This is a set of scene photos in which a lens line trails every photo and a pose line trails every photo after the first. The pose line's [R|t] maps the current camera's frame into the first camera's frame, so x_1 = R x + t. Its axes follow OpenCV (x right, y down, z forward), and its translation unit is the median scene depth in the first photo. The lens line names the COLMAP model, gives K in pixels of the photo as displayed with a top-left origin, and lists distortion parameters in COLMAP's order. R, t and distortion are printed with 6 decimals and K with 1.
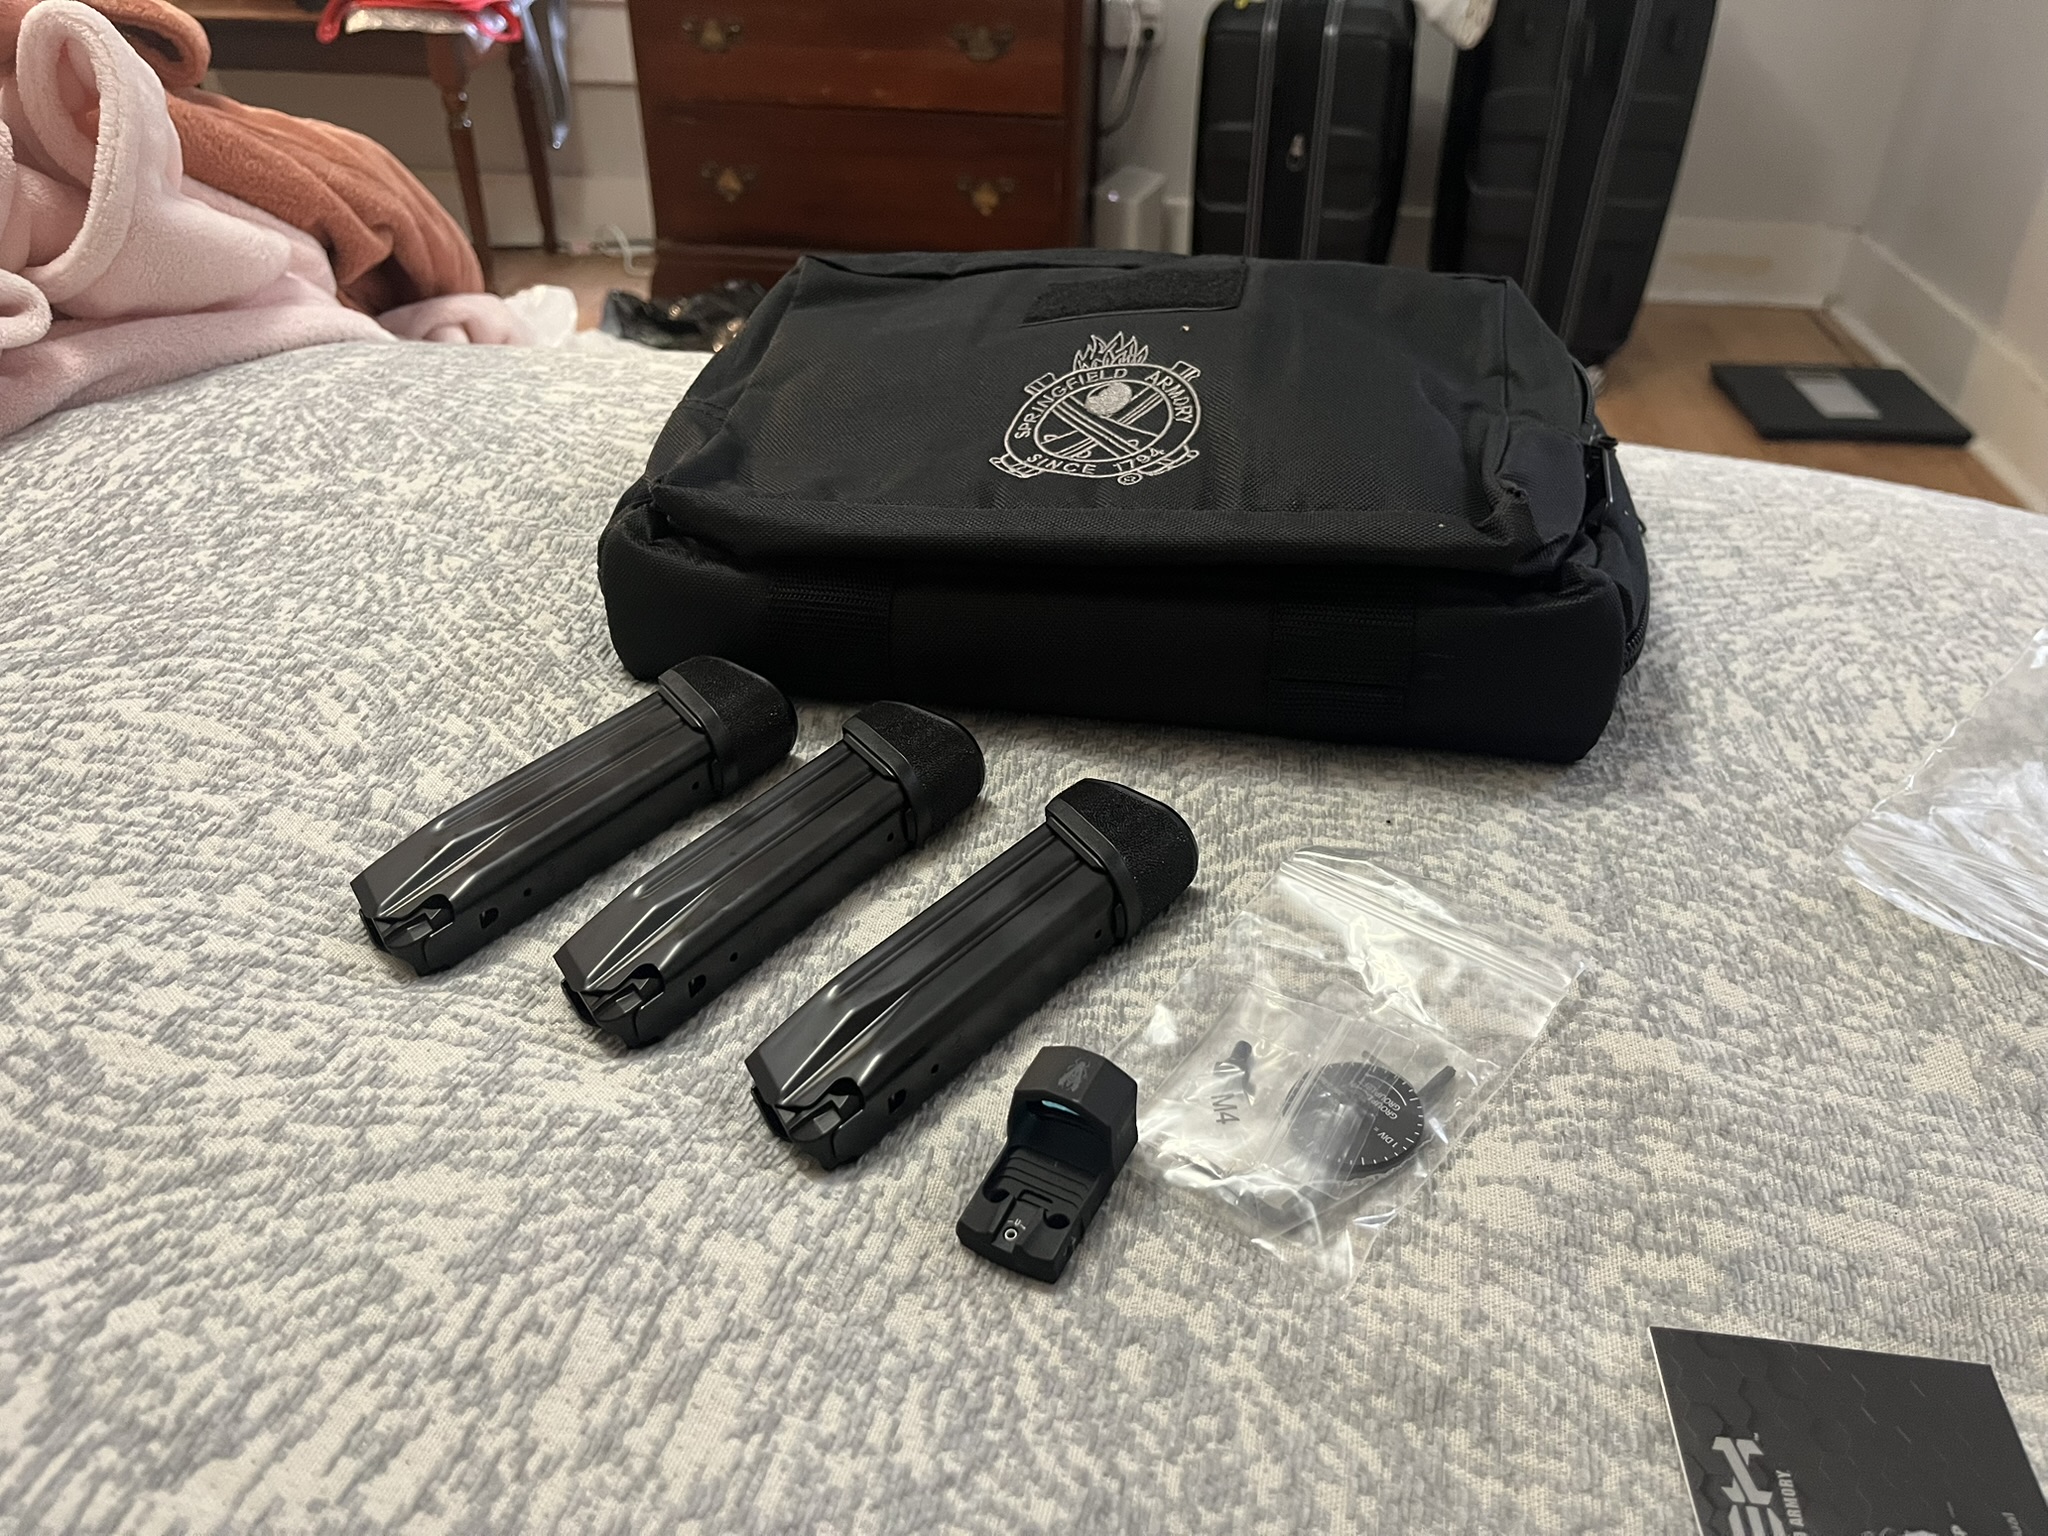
lens RADIAL K [[1698.0, 0, 1024.0], [0, 1698.0, 768.0], [0, 0, 1]] dist [0.000665, 0.000237]
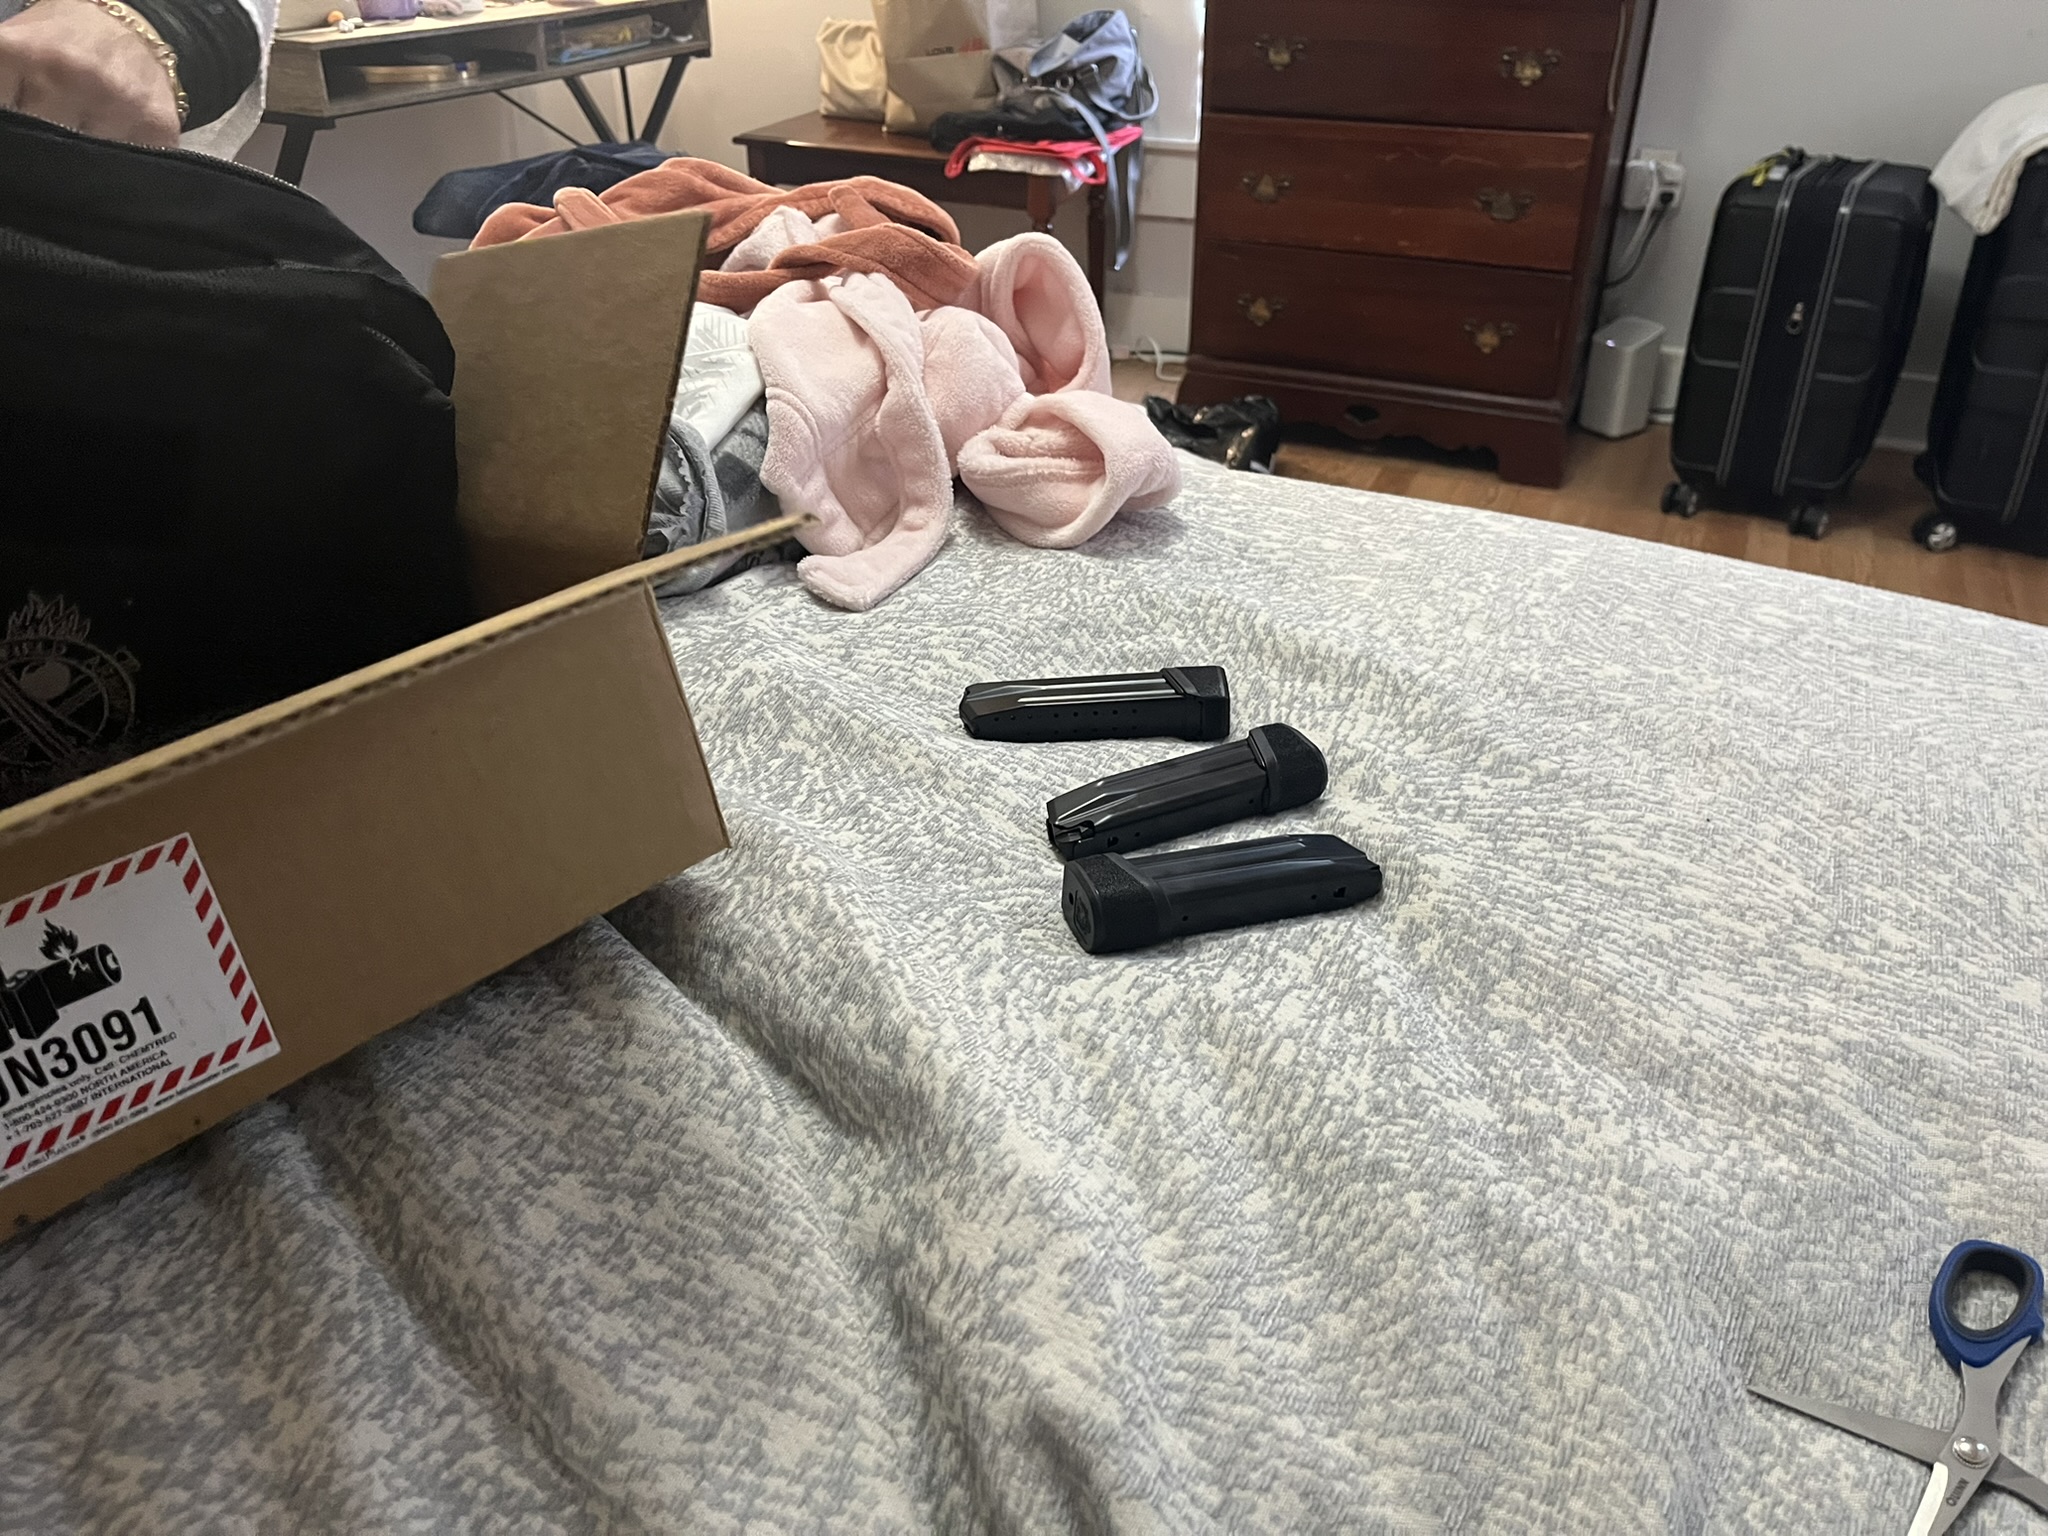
lens RADIAL K [[1709.7, 0, 1023.6], [0, 1709.7, 710.6], [0, 0, 1]] dist [0.105378, 0.002880]
pose [[0.960396, 0.126356, -0.248341, -0.002312], [-0.146739, 0.987019, -0.065280, 0.026648], [0.236869, 0.099136, 0.966470, -0.158285]]
